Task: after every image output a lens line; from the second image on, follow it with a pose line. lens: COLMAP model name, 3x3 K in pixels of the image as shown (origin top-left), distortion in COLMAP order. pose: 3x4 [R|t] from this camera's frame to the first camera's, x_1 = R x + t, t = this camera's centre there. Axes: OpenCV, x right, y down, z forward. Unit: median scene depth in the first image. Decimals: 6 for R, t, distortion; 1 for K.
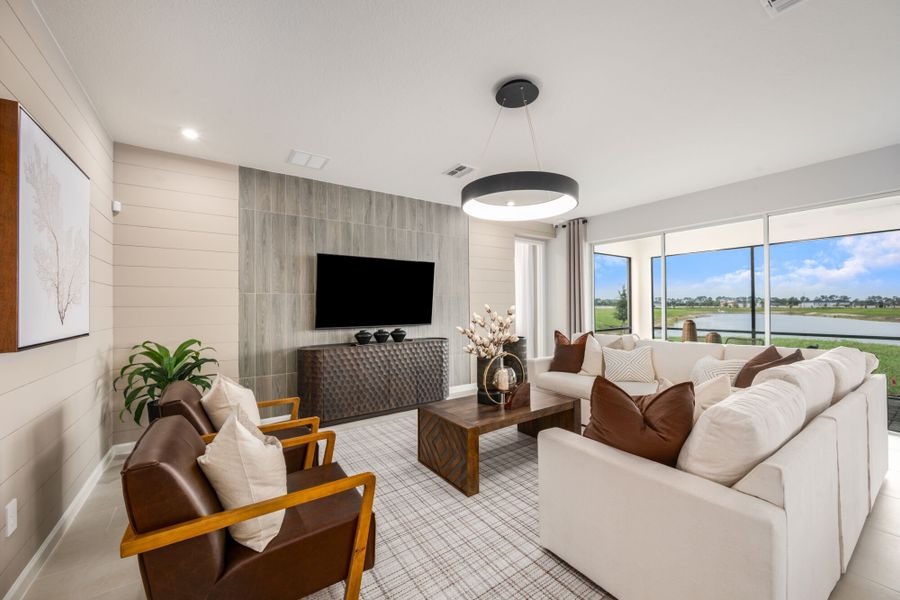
lens RADIAL K [[352.5, 0, 453.6], [0, 352.5, 299.8], [0, 0, 1]] dist [-0.000053, 0.000007]
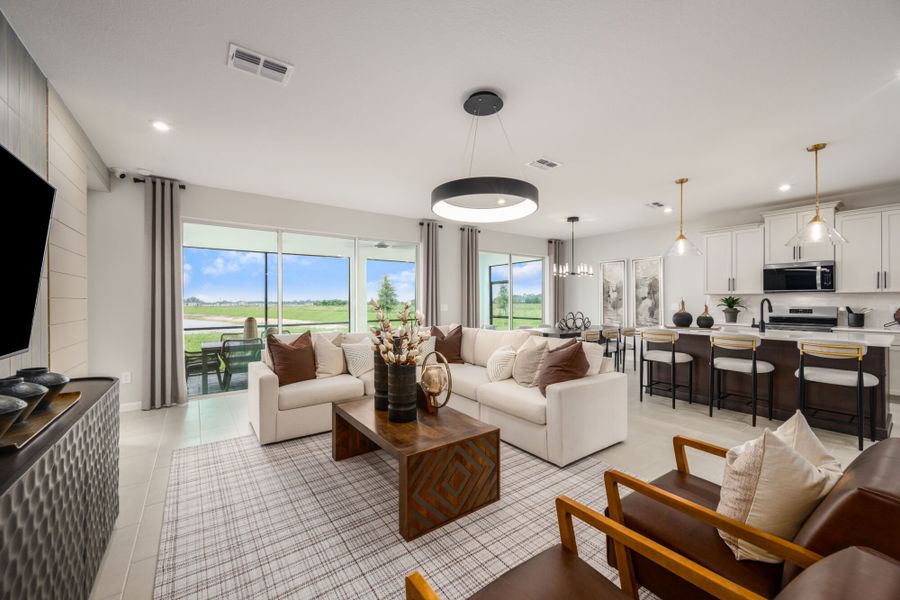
lens RADIAL K [[352.5, 0, 453.6], [0, 352.5, 299.8], [0, 0, 1]] dist [-0.000053, 0.000007]
pose [[-0.018451, 0.010130, 0.999778, -0.813463], [-0.007316, 0.999921, -0.010266, 0.030548], [-0.999803, -0.007504, -0.018376, 1.025818]]
